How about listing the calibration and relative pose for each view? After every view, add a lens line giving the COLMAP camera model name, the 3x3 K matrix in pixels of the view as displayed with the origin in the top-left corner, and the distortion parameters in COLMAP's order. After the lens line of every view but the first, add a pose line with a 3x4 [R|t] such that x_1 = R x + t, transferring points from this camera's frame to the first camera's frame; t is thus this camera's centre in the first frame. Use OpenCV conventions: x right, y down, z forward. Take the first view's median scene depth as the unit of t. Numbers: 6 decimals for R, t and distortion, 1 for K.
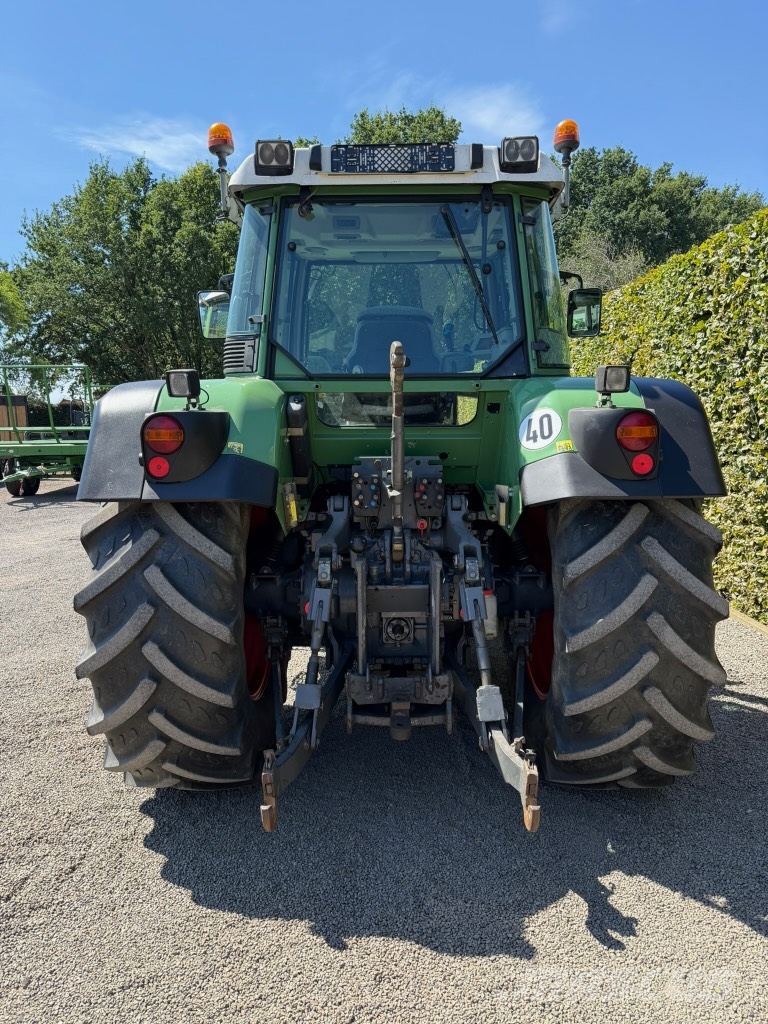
lens RADIAL K [[733.4, 0, 384.0], [0, 733.4, 512.0], [0, 0, 1]] dist [-0.007121, -0.002738]
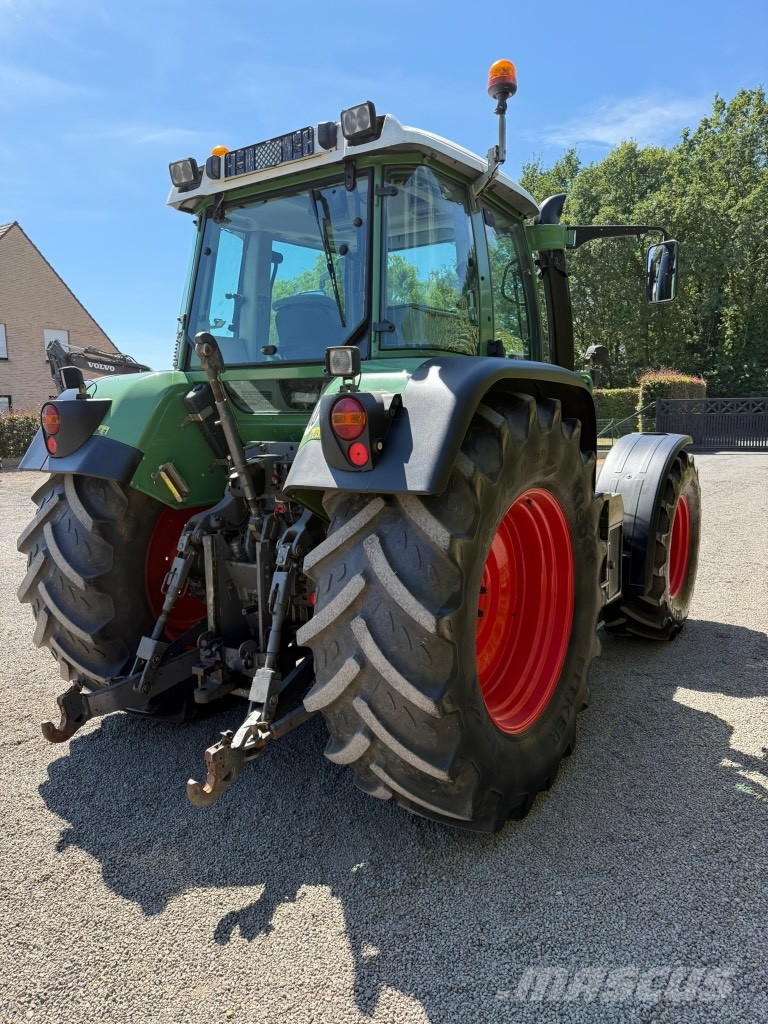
lens RADIAL K [[740.9, 0, 384.0], [0, 740.9, 512.0], [0, 0, 1]] dist [0.042190, -0.050836]
pose [[0.821490, 0.072769, -0.565561, 0.770016], [-0.067155, 0.997268, 0.030771, -0.018180], [0.566255, 0.012703, 0.824132, 0.218243]]
